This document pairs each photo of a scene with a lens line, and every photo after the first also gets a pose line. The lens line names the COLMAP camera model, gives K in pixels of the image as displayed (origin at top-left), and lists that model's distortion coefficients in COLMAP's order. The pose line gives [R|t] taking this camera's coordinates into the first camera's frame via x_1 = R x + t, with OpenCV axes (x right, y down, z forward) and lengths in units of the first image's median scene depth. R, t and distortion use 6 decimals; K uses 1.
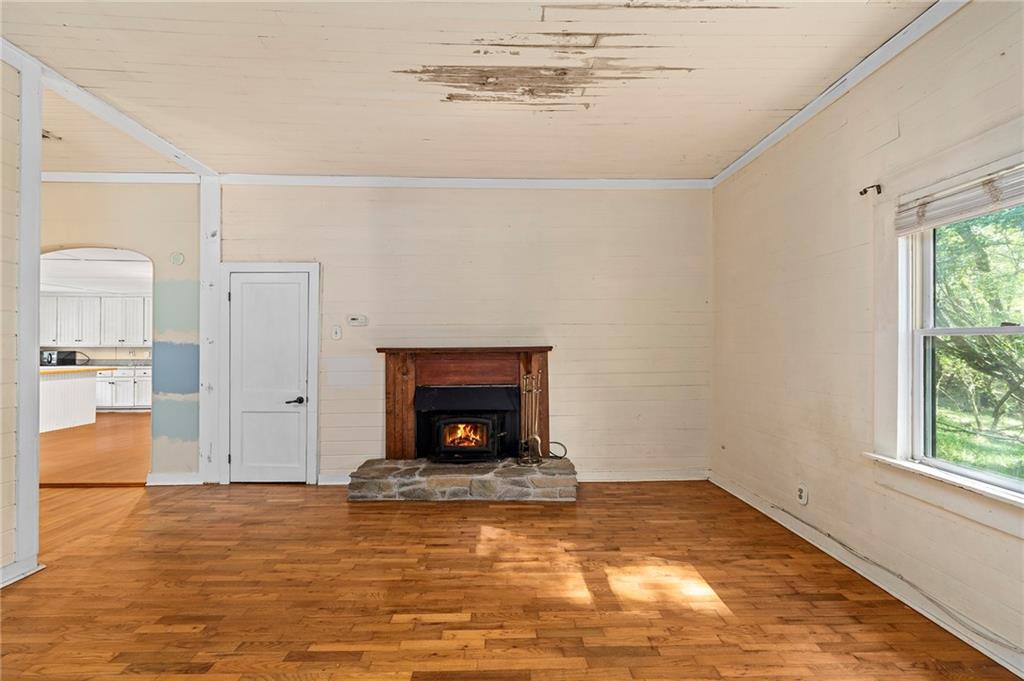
lens RADIAL K [[414.4, 0, 510.7], [0, 414.4, 339.2], [0, 0, 1]] dist [-0.000016, -0.000268]
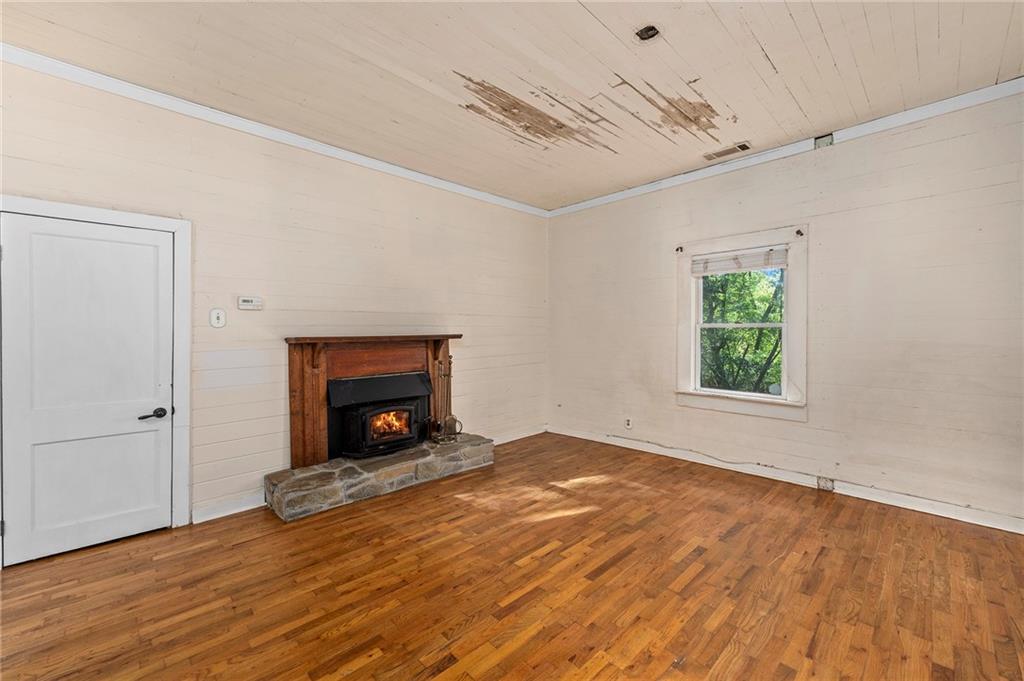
lens RADIAL K [[415.5, 0, 514.7], [0, 415.5, 333.7], [0, 0, 1]] dist [-0.001230, -0.000211]
pose [[0.731037, -0.003944, 0.682326, -0.619788], [-0.005855, 0.999910, 0.012052, 0.001247], [-0.682313, -0.012806, 0.730948, 0.085501]]
